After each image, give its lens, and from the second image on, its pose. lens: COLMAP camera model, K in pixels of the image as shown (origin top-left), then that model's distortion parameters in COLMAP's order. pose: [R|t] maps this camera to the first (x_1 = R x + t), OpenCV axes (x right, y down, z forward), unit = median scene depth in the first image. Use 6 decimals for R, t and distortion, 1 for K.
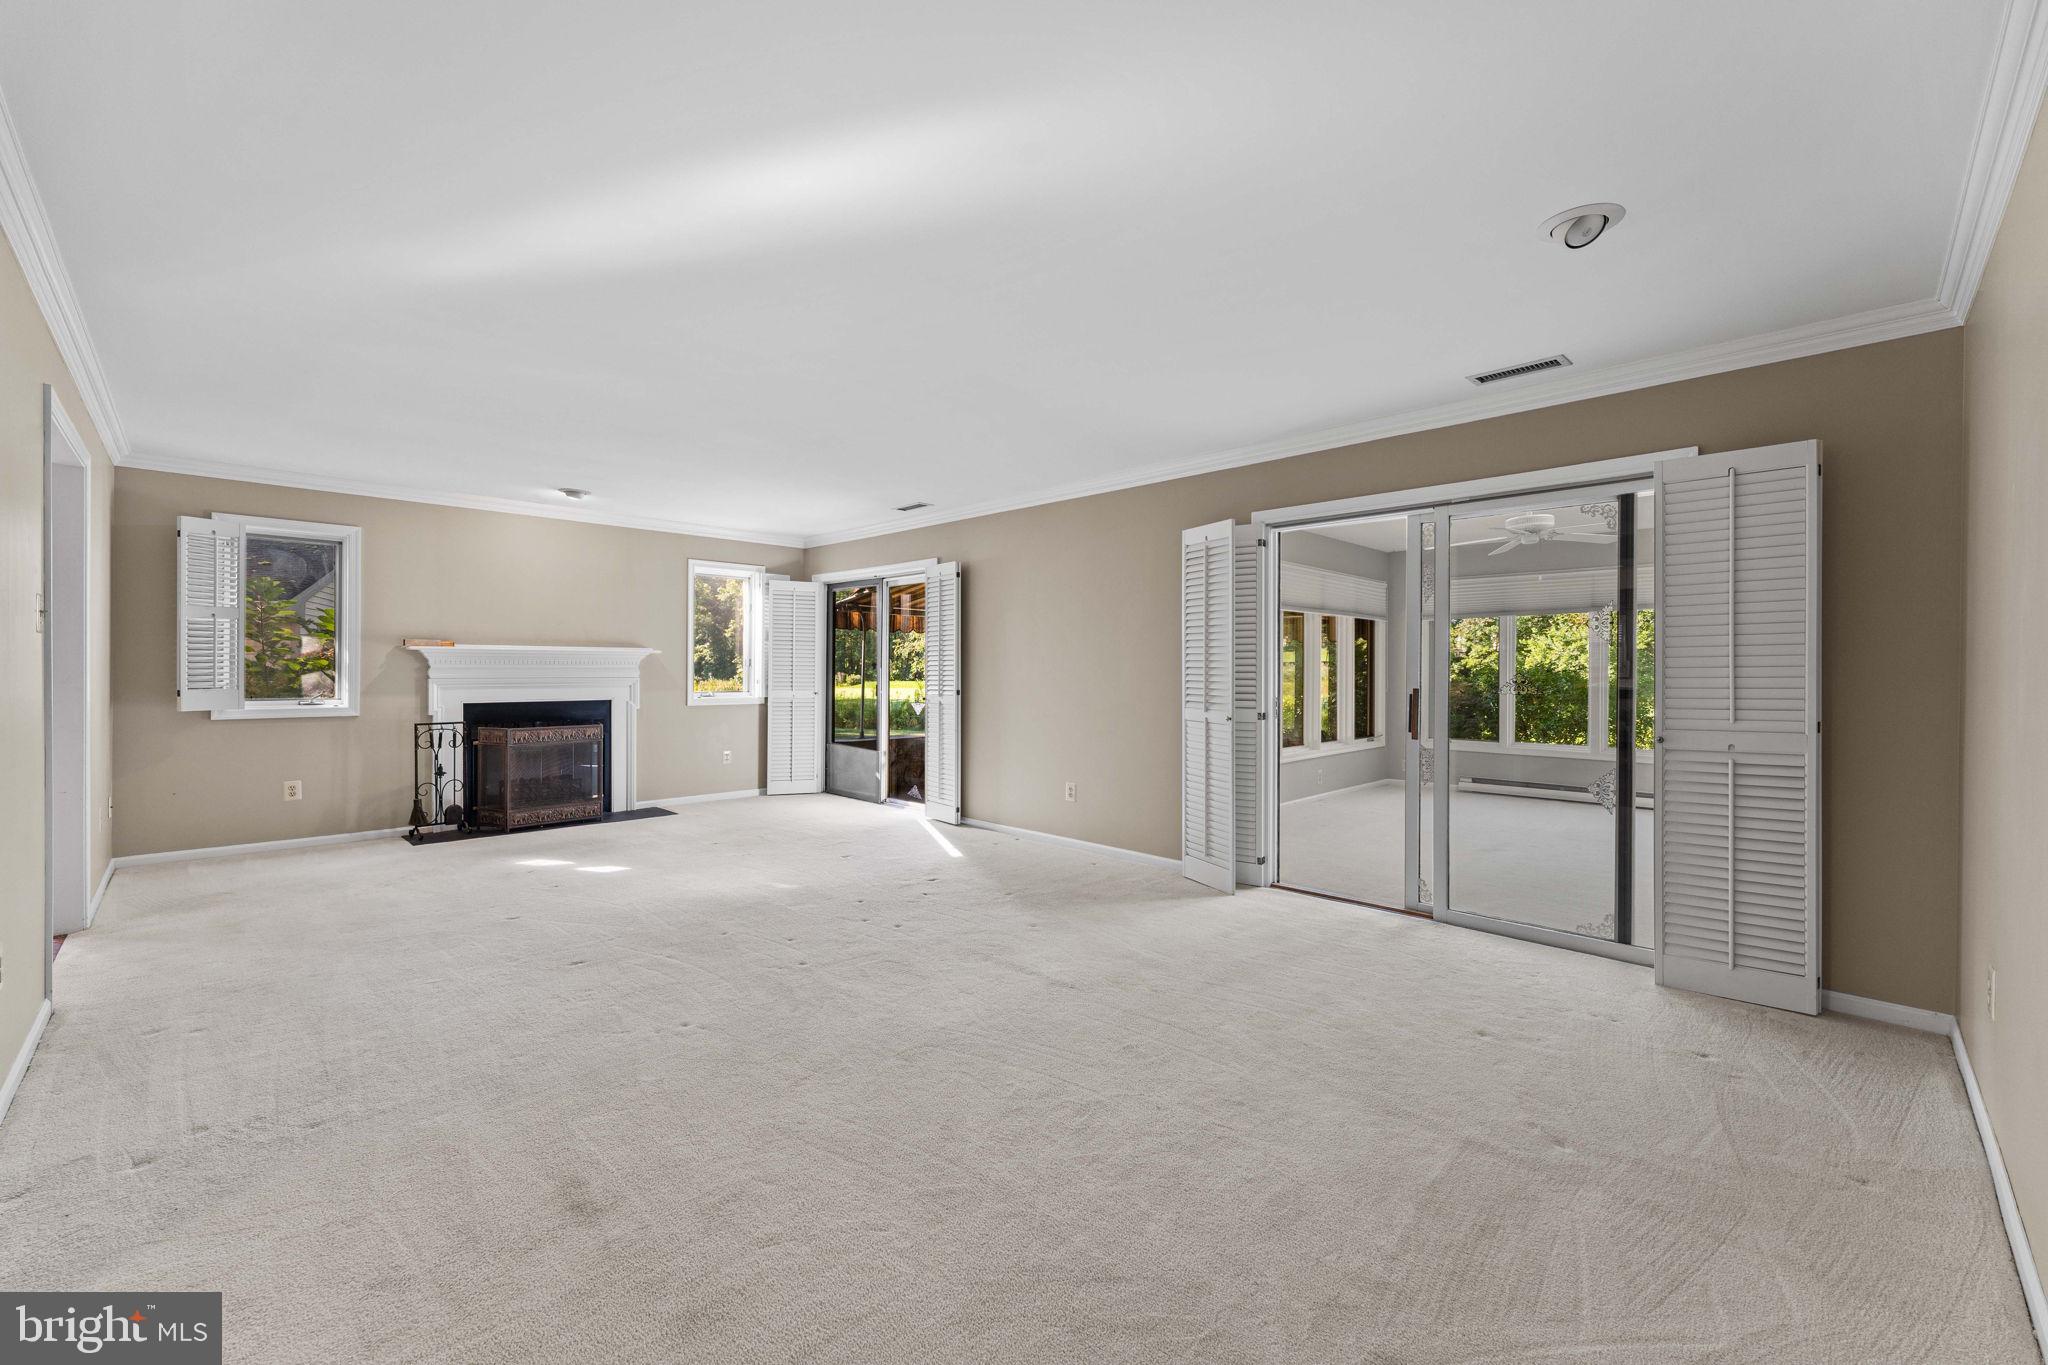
lens RADIAL K [[826.4, 0, 1013.4], [0, 826.4, 682.5], [0, 0, 1]] dist [-0.001110, -0.000221]
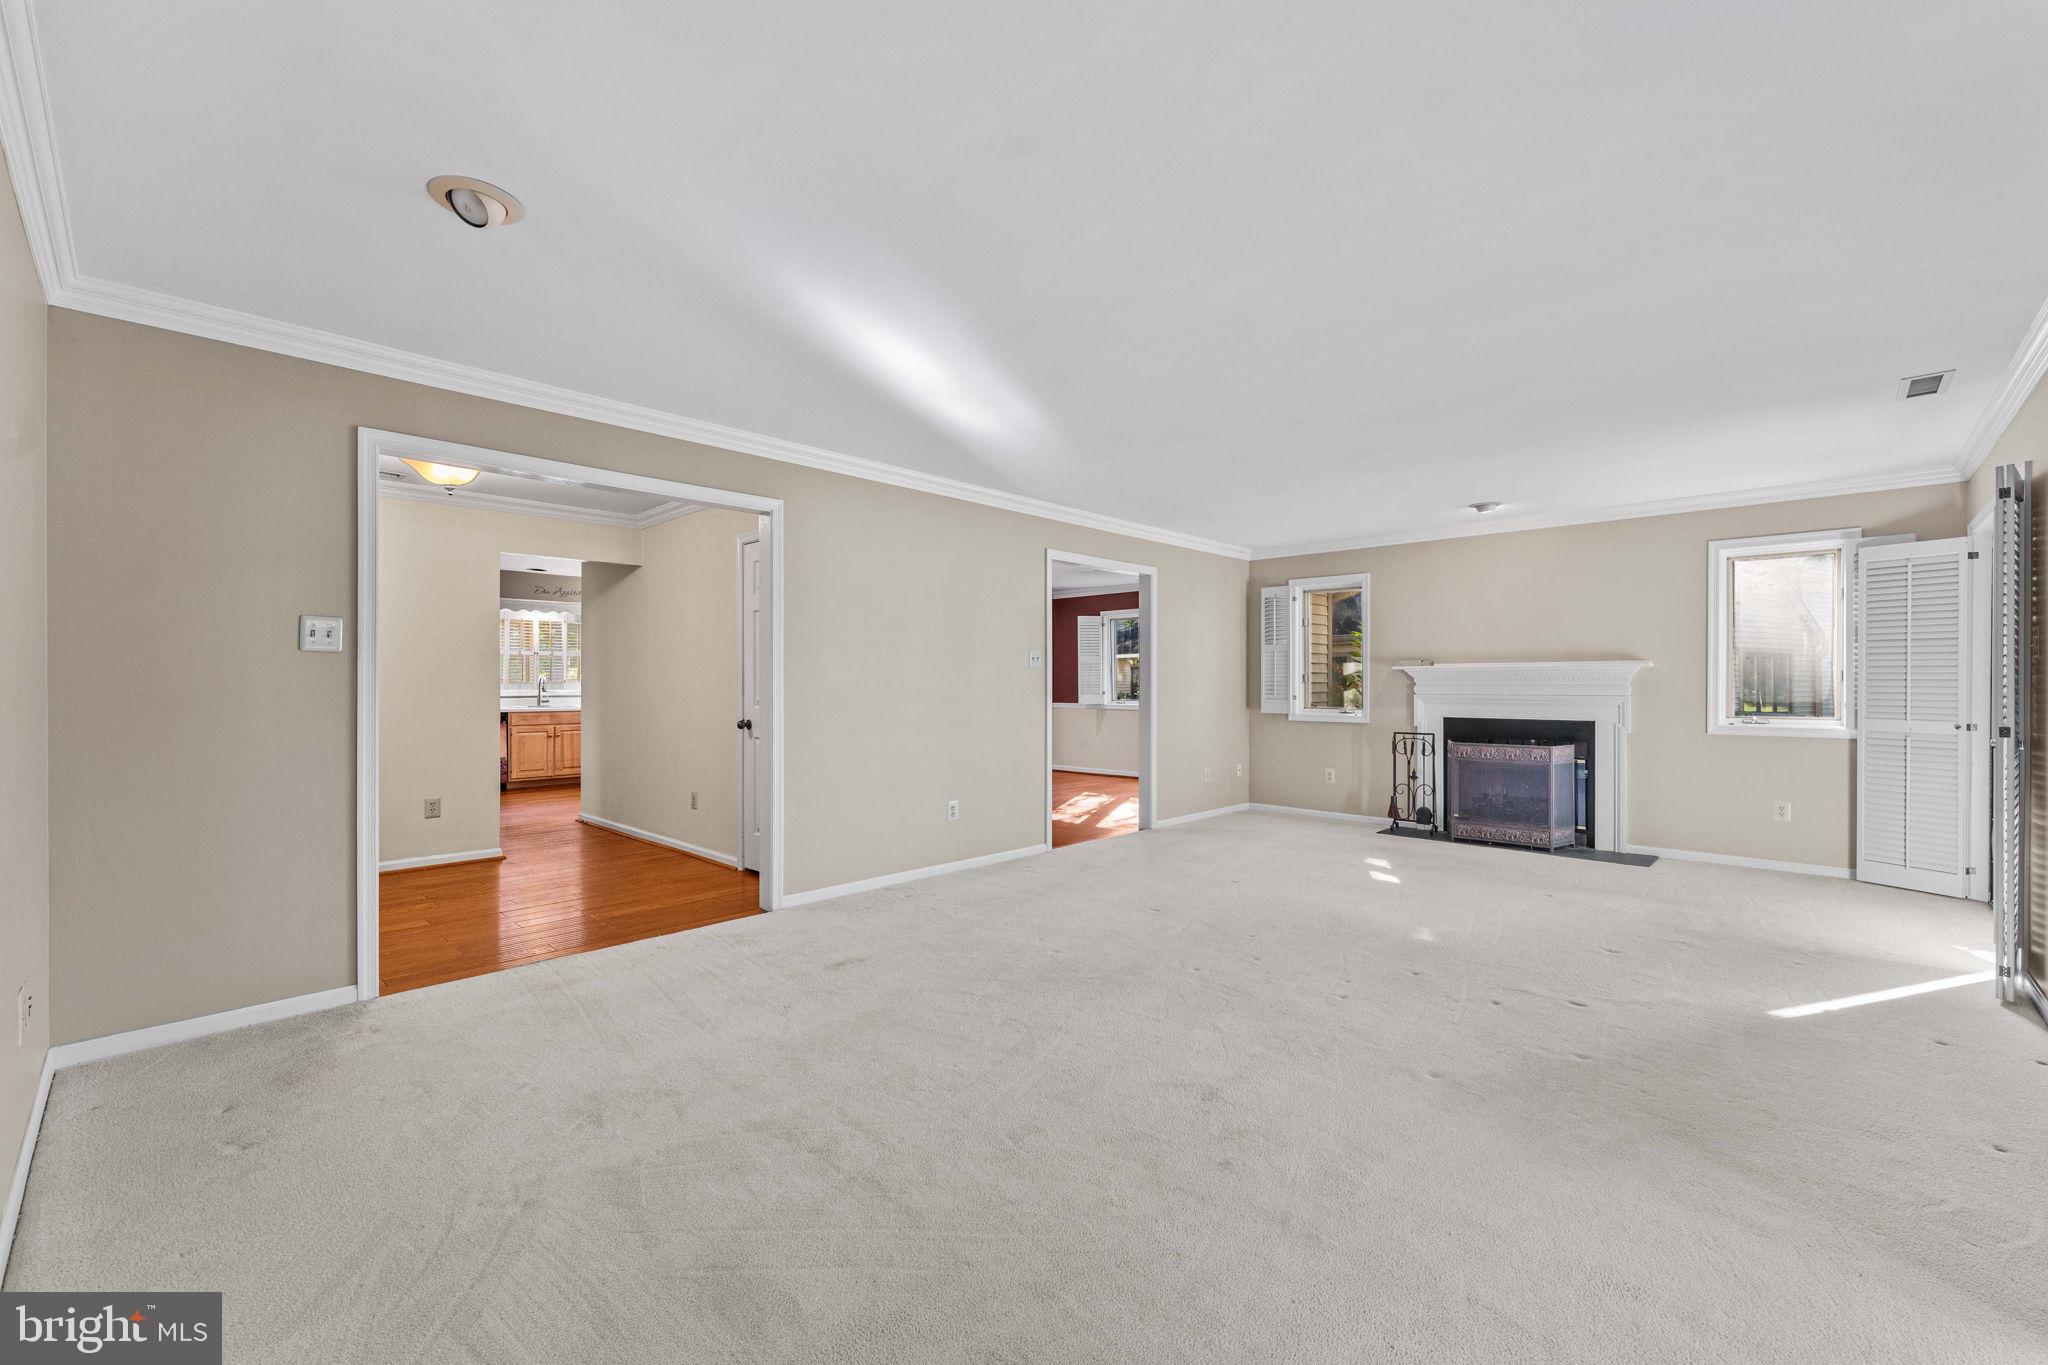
lens RADIAL K [[826.4, 0, 1013.4], [0, 826.4, 682.5], [0, 0, 1]] dist [-0.001110, -0.000221]
pose [[0.012859, -0.004871, -0.999905, 0.439618], [-0.015569, 0.999866, -0.005071, -0.006709], [0.999796, 0.015633, 0.012782, 0.423959]]
